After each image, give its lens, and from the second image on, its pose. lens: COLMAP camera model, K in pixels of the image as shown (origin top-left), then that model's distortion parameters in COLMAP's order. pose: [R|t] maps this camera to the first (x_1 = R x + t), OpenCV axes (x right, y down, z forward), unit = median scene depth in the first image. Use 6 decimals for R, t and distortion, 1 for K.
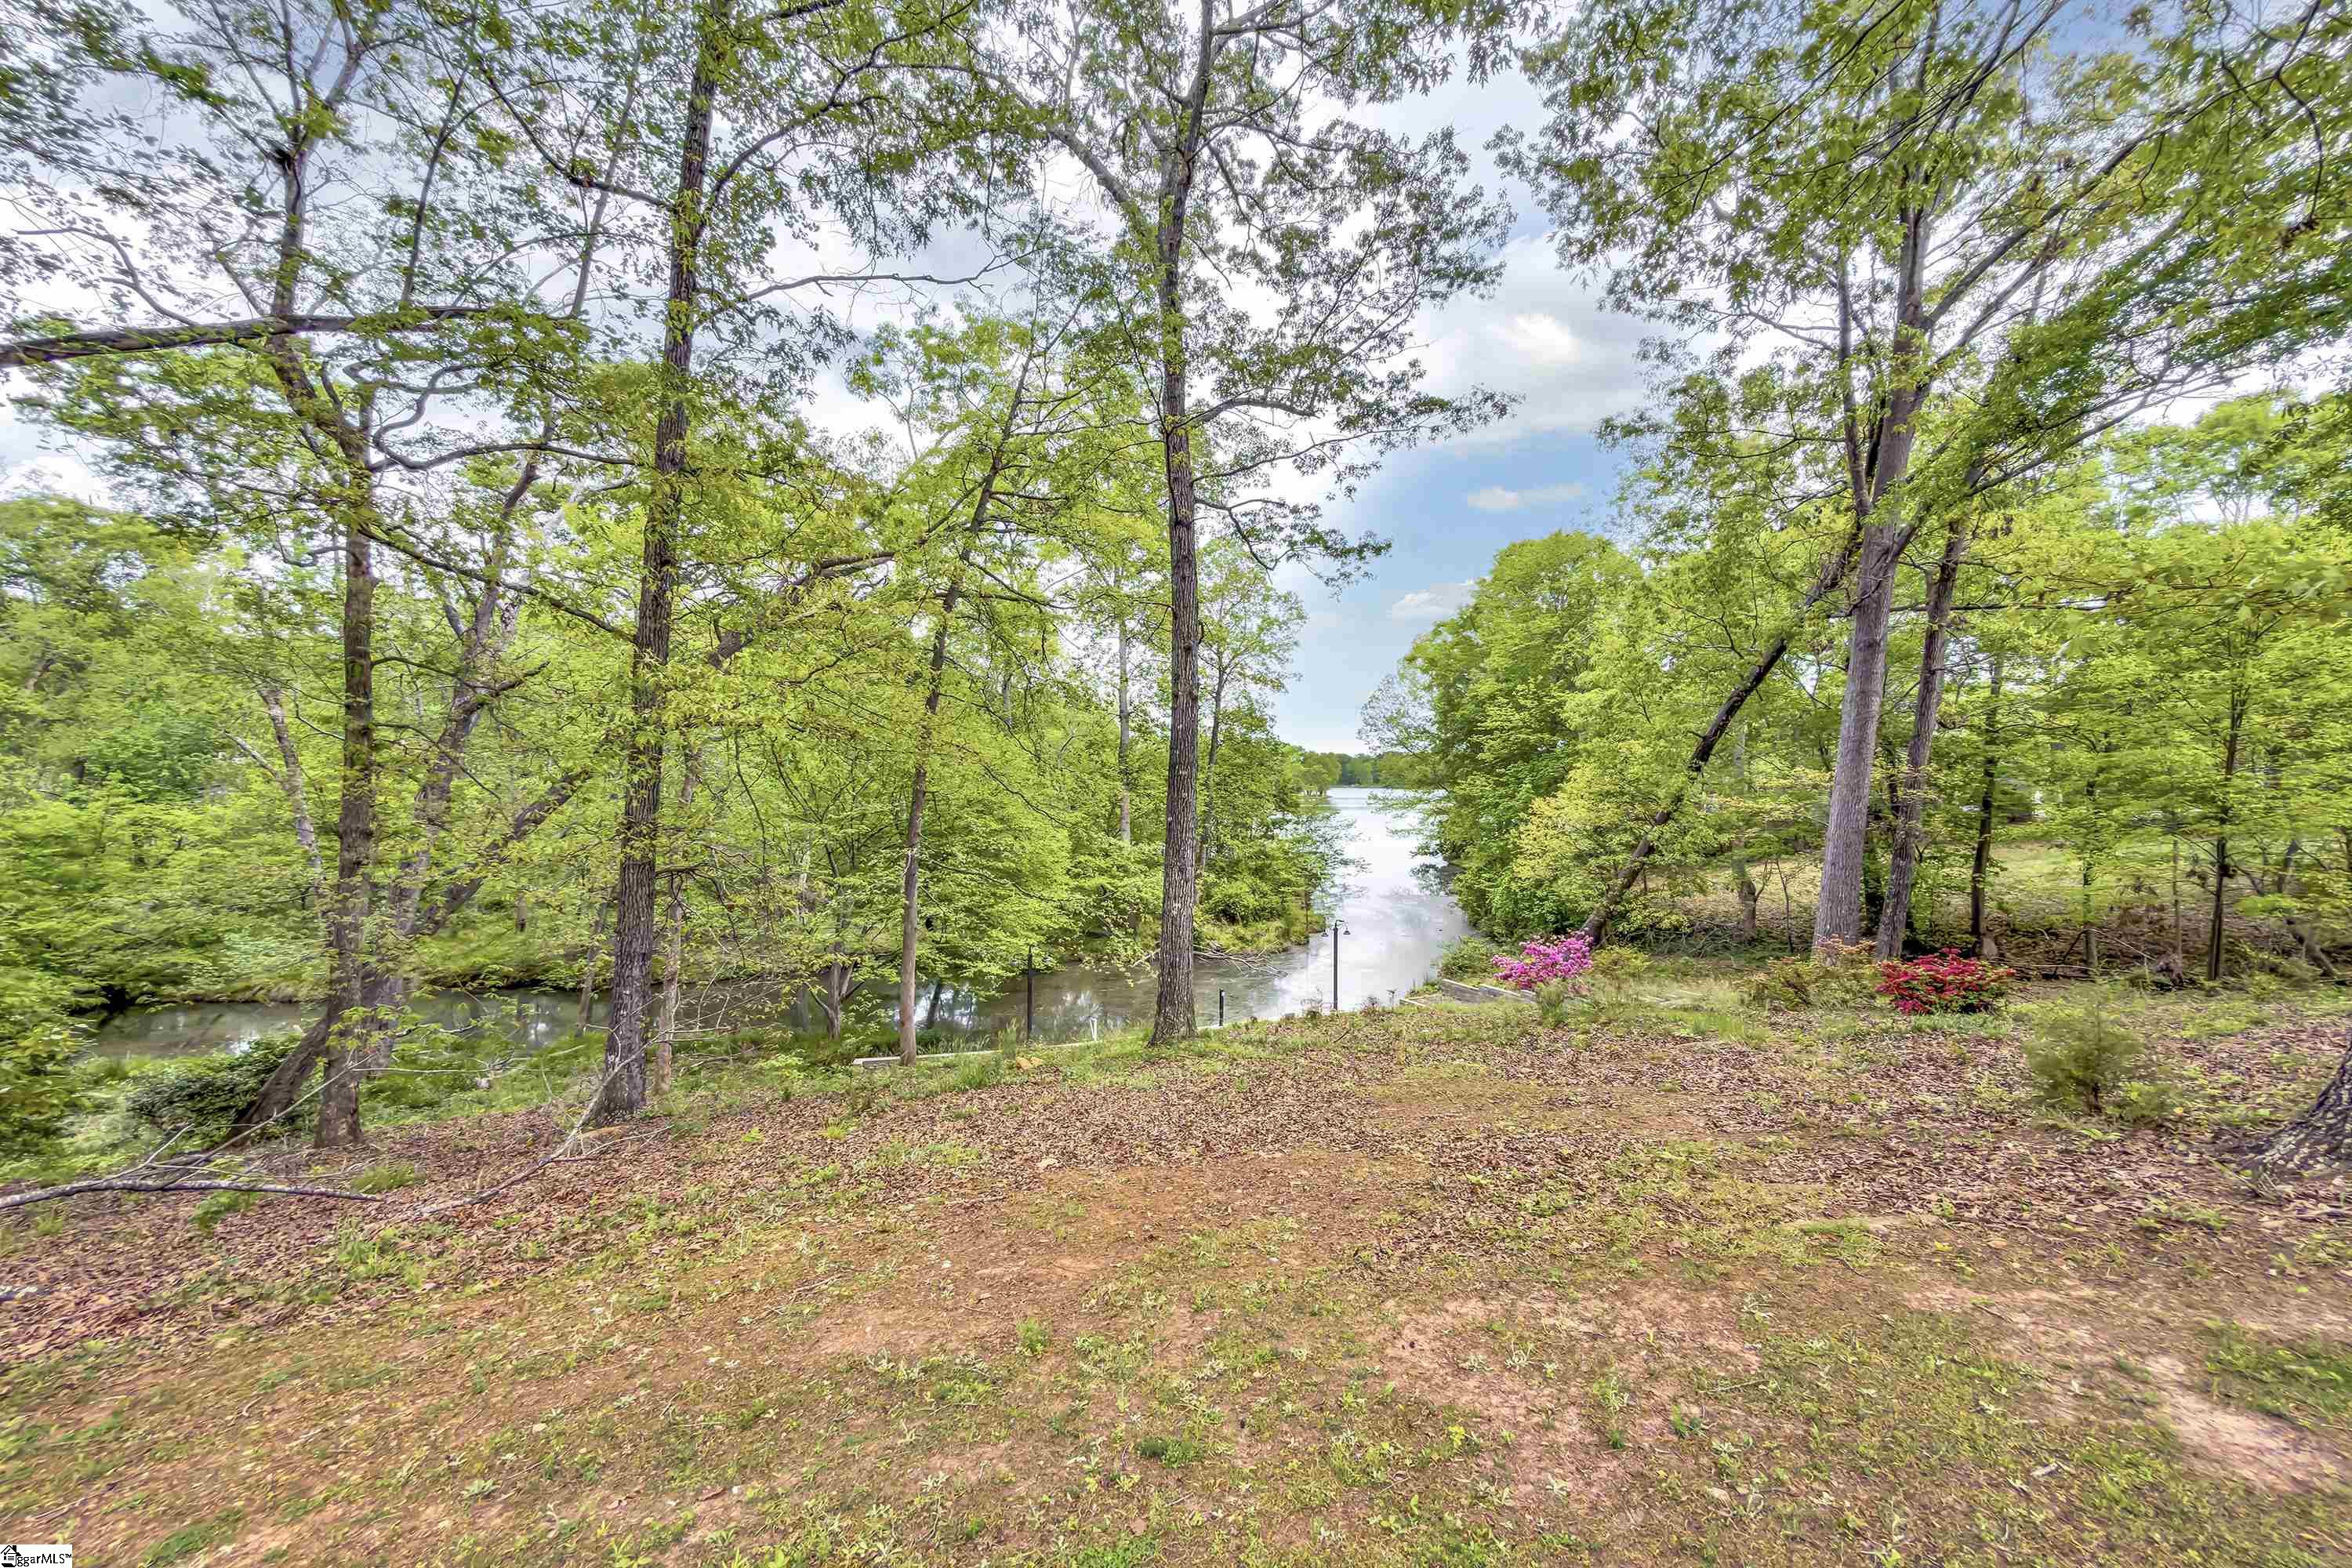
lens RADIAL K [[924.0, 0, 1176.1], [0, 924.0, 781.3], [0, 0, 1]] dist [-0.003053, 0.000128]
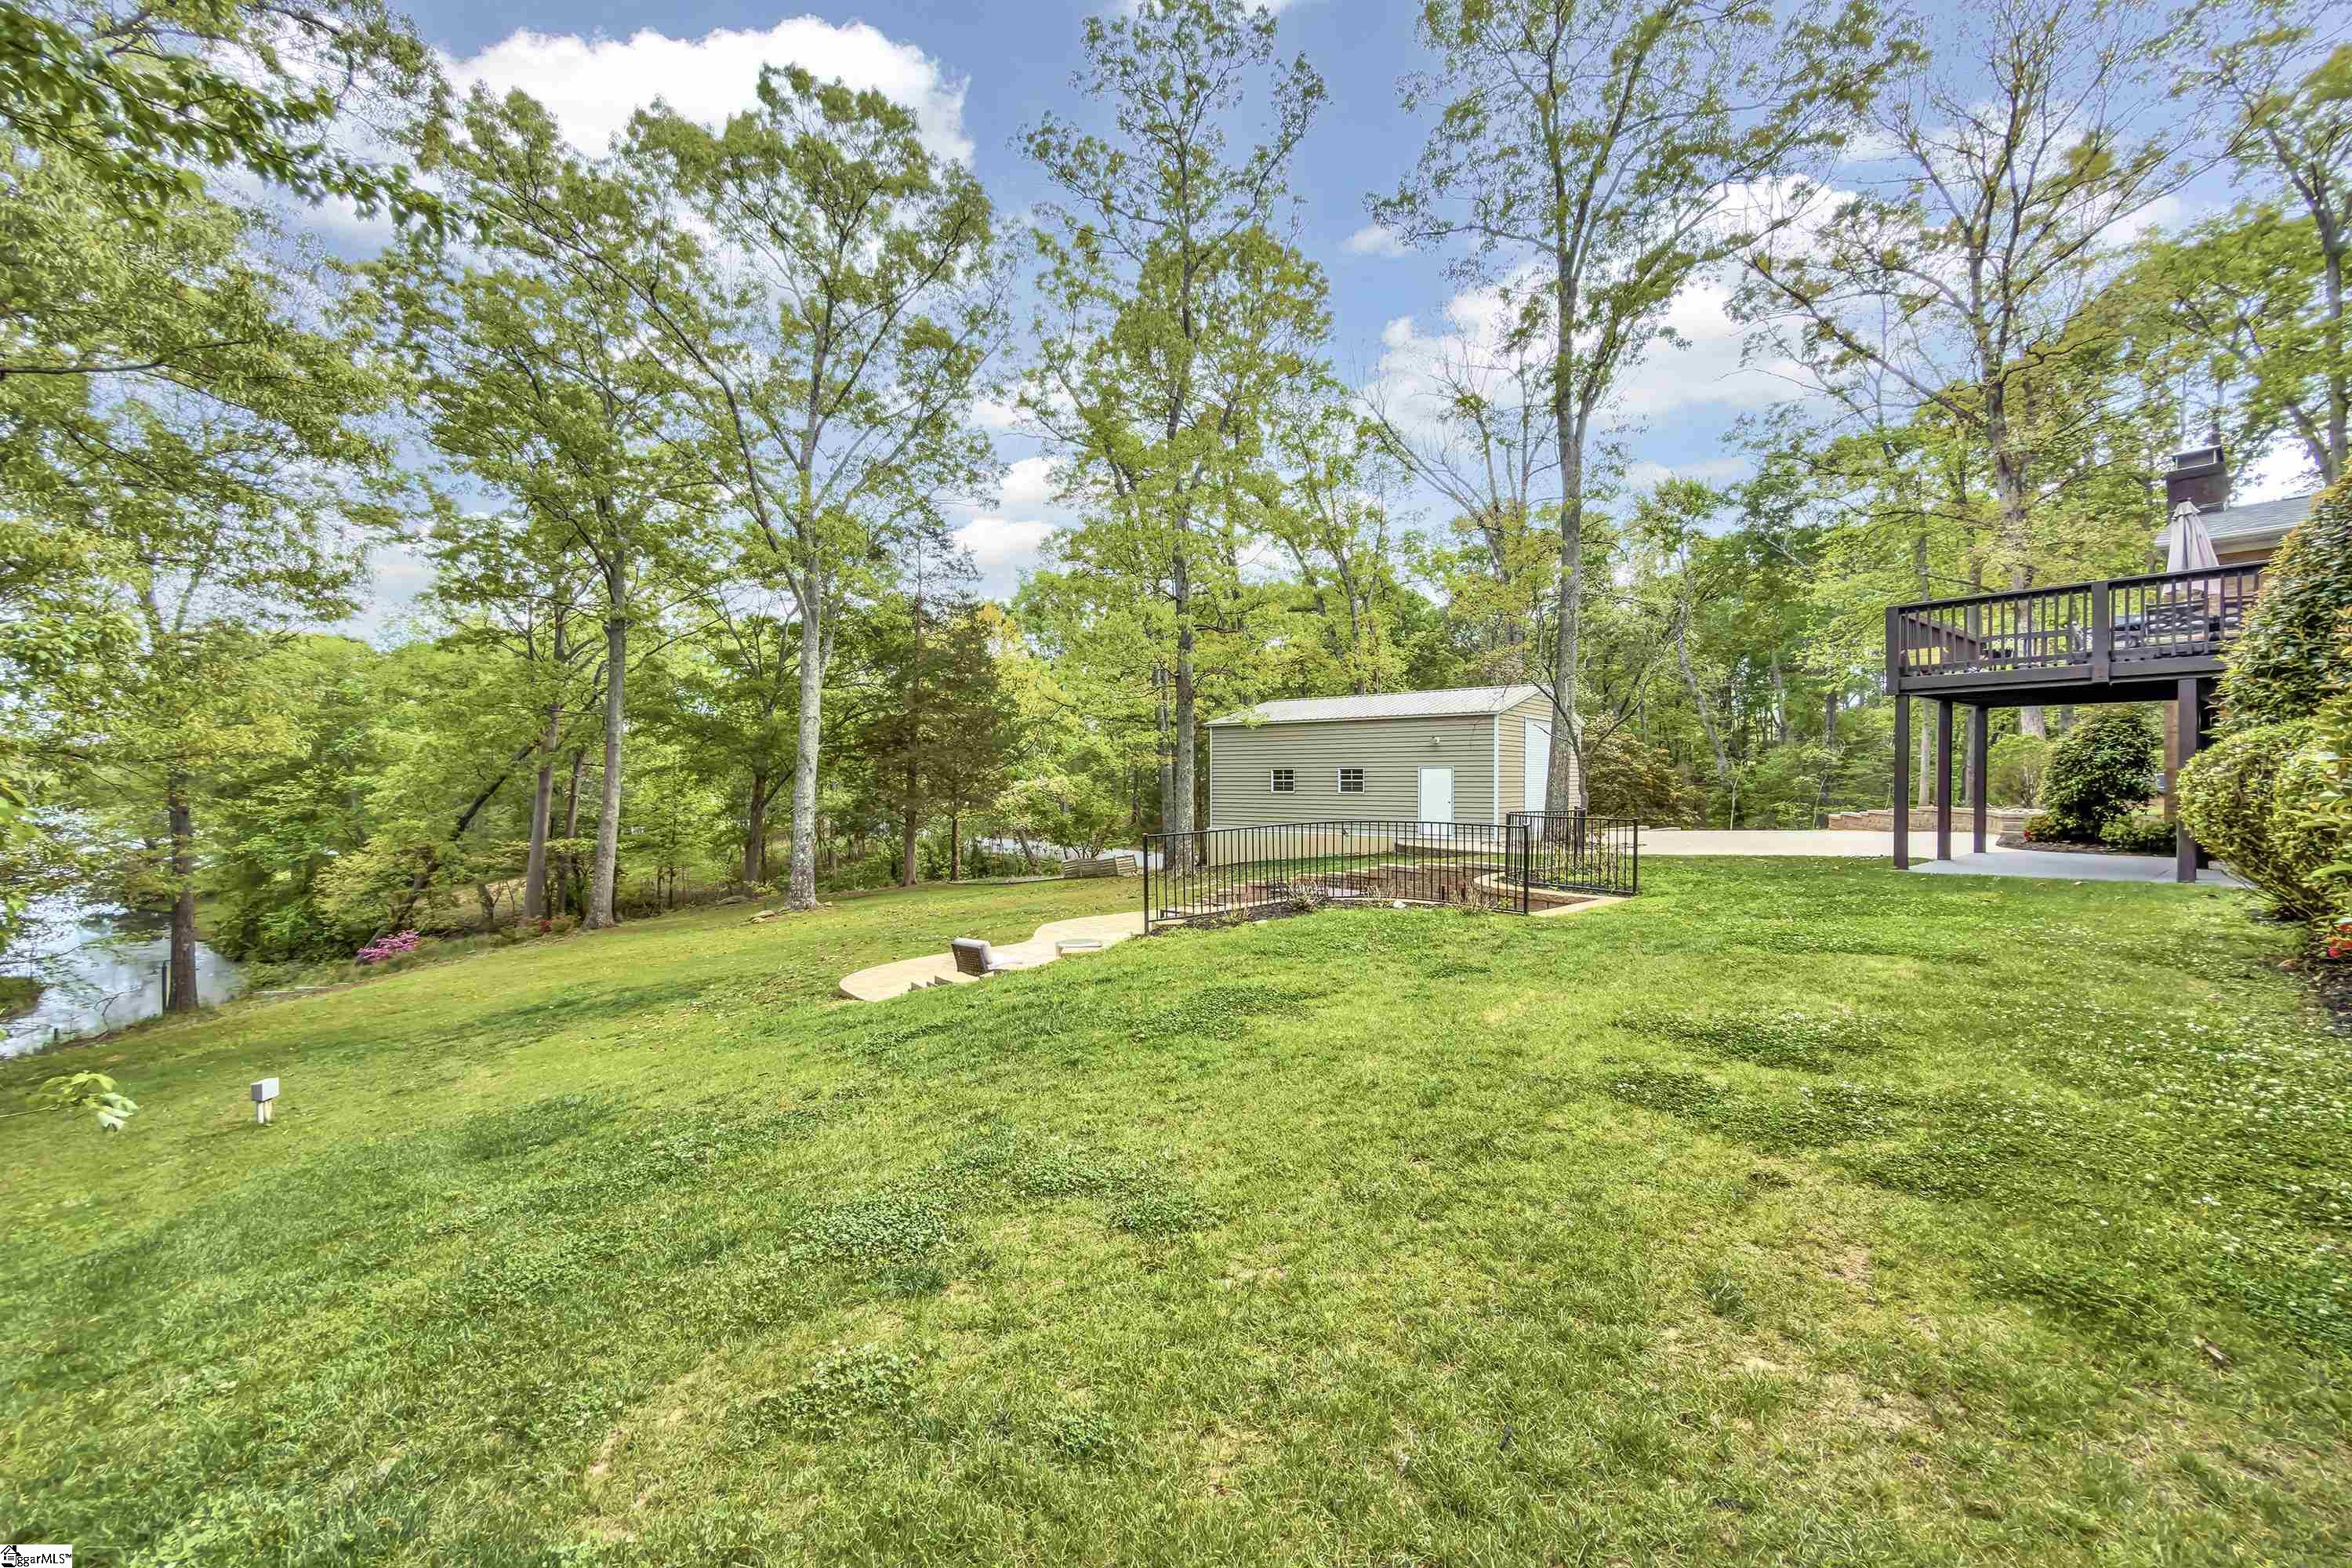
lens RADIAL K [[924.0, 0, 1181.7], [0, 924.0, 789.4], [0, 0, 1]] dist [-0.003053, 0.000128]
pose [[0.367995, 0.012477, 0.929744, -0.447594], [-0.006575, 0.999920, -0.010817, -0.067630], [-0.929805, -0.002132, 0.368048, -0.741472]]
